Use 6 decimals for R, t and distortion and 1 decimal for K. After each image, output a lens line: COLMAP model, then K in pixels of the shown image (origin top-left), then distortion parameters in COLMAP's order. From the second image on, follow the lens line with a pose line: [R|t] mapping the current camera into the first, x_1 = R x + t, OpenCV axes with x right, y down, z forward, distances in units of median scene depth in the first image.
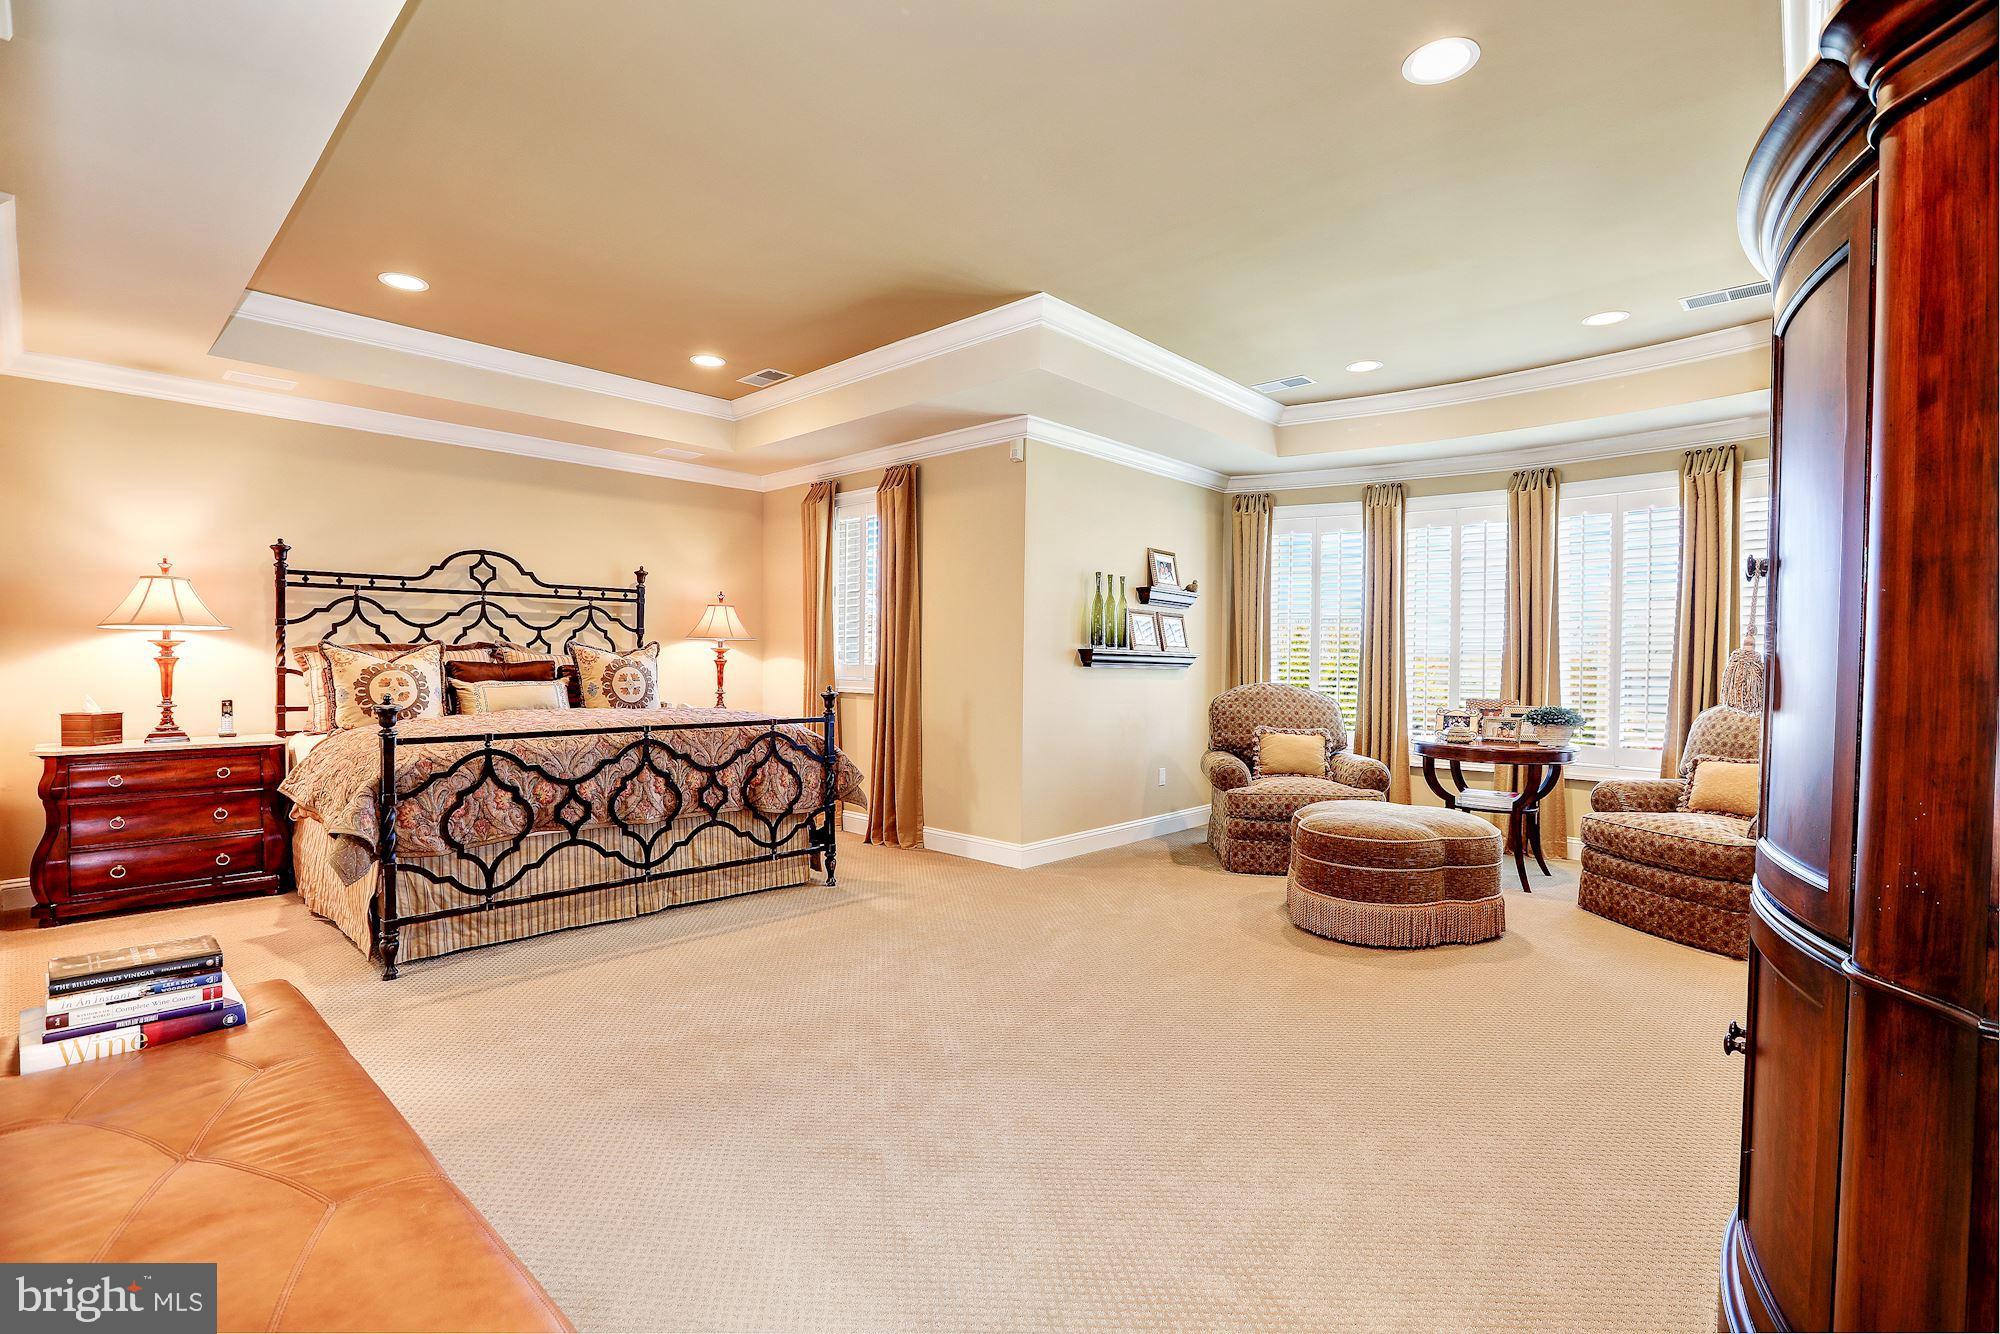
lens RADIAL K [[905.3, 0, 1009.2], [0, 905.3, 673.7], [0, 0, 1]] dist [-0.022085, 0.000287]
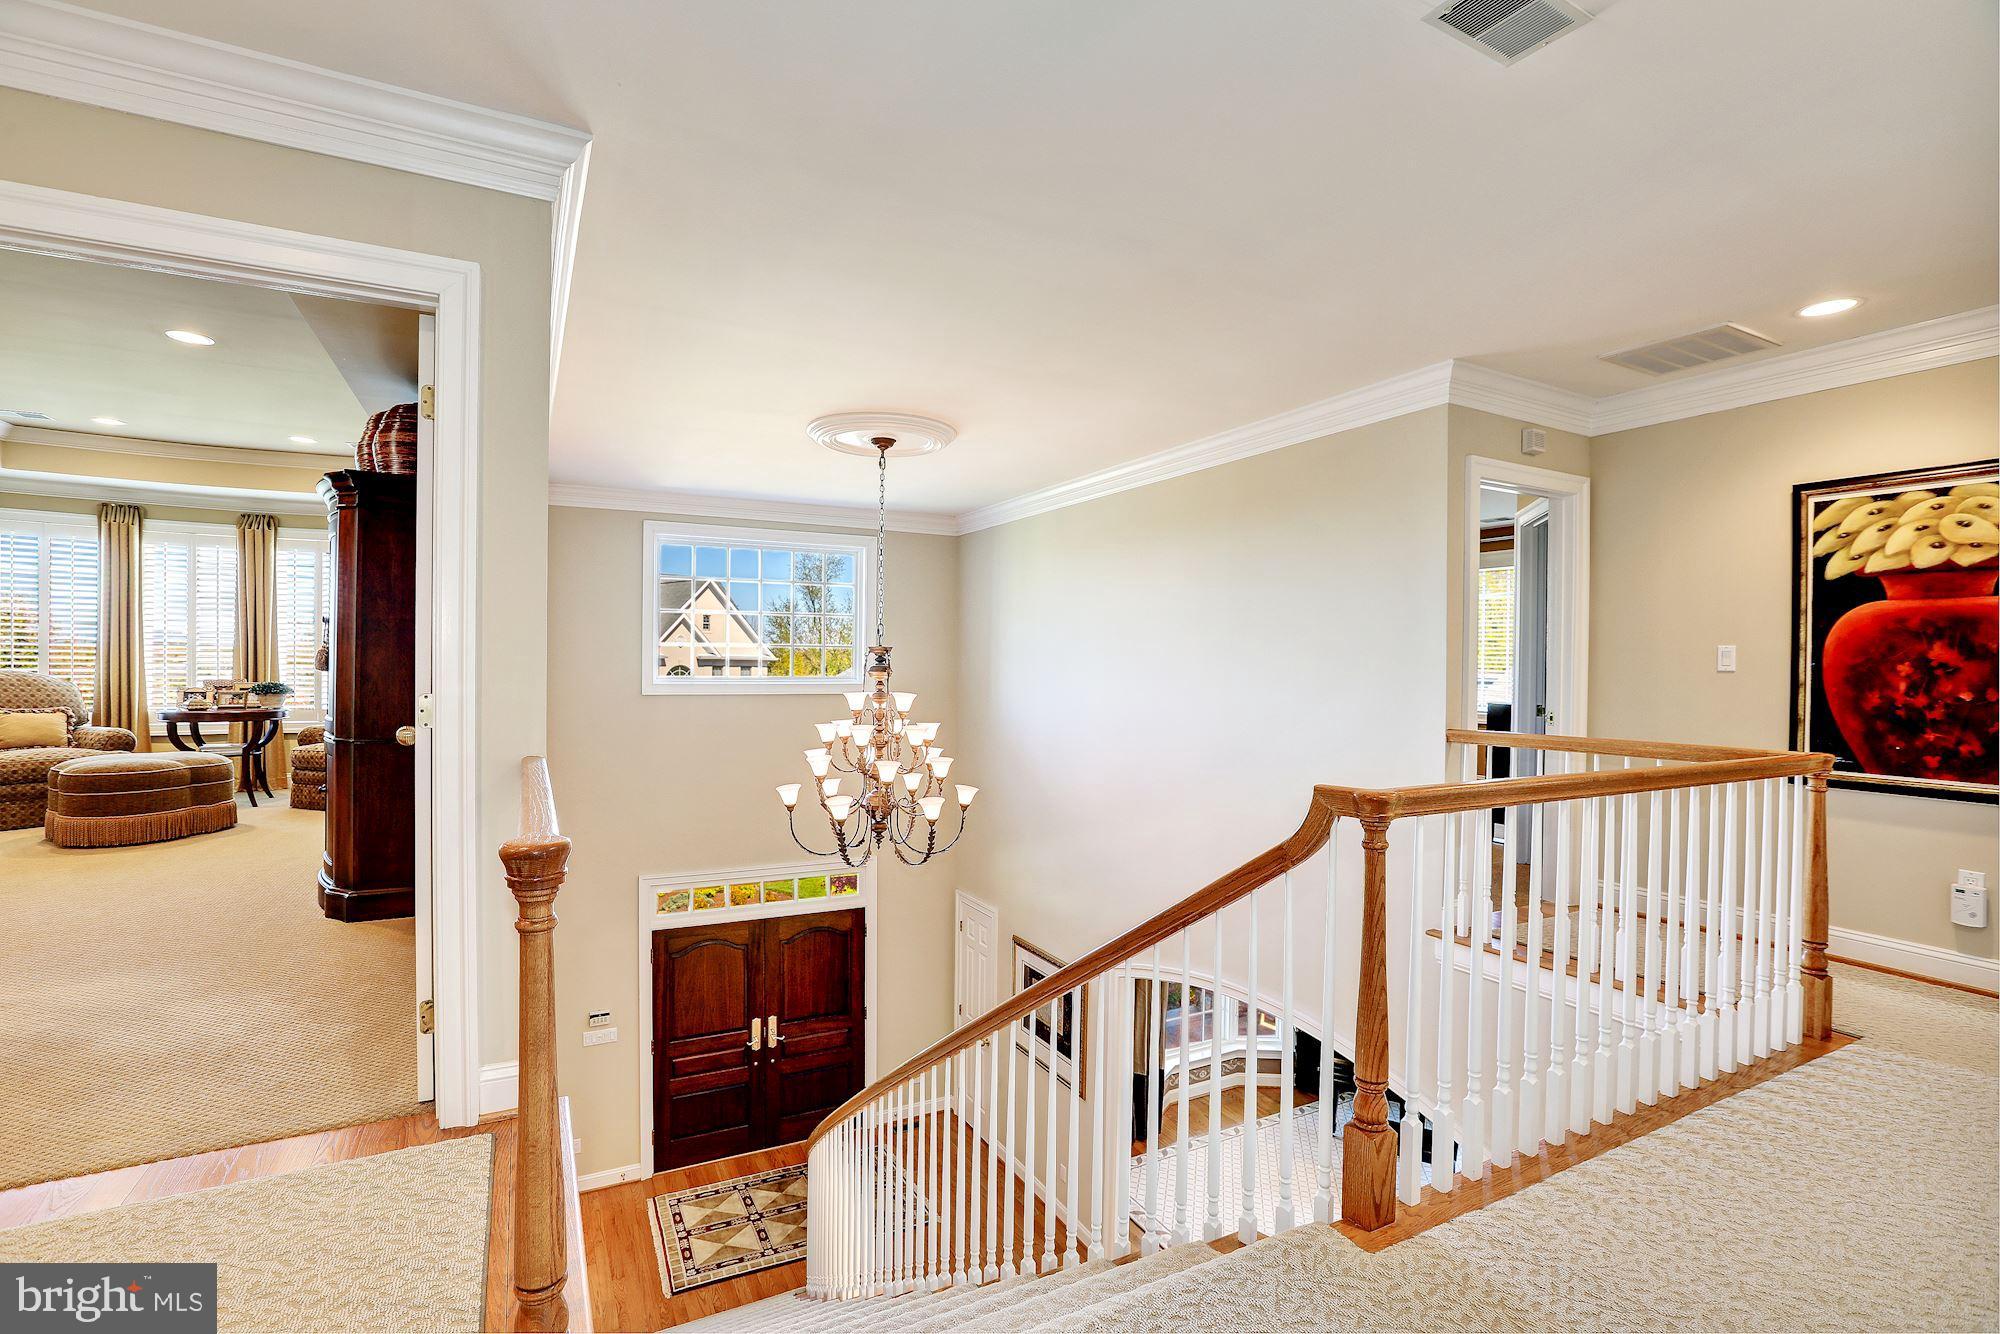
lens RADIAL K [[905.3, 0, 1009.2], [0, 905.3, 673.7], [0, 0, 1]] dist [-0.022085, 0.000287]
pose [[0.352448, -0.016410, 0.935688, -0.331832], [0.007867, 0.999863, 0.014573, 0.010543], [-0.935798, 0.002225, 0.352528, -0.636688]]
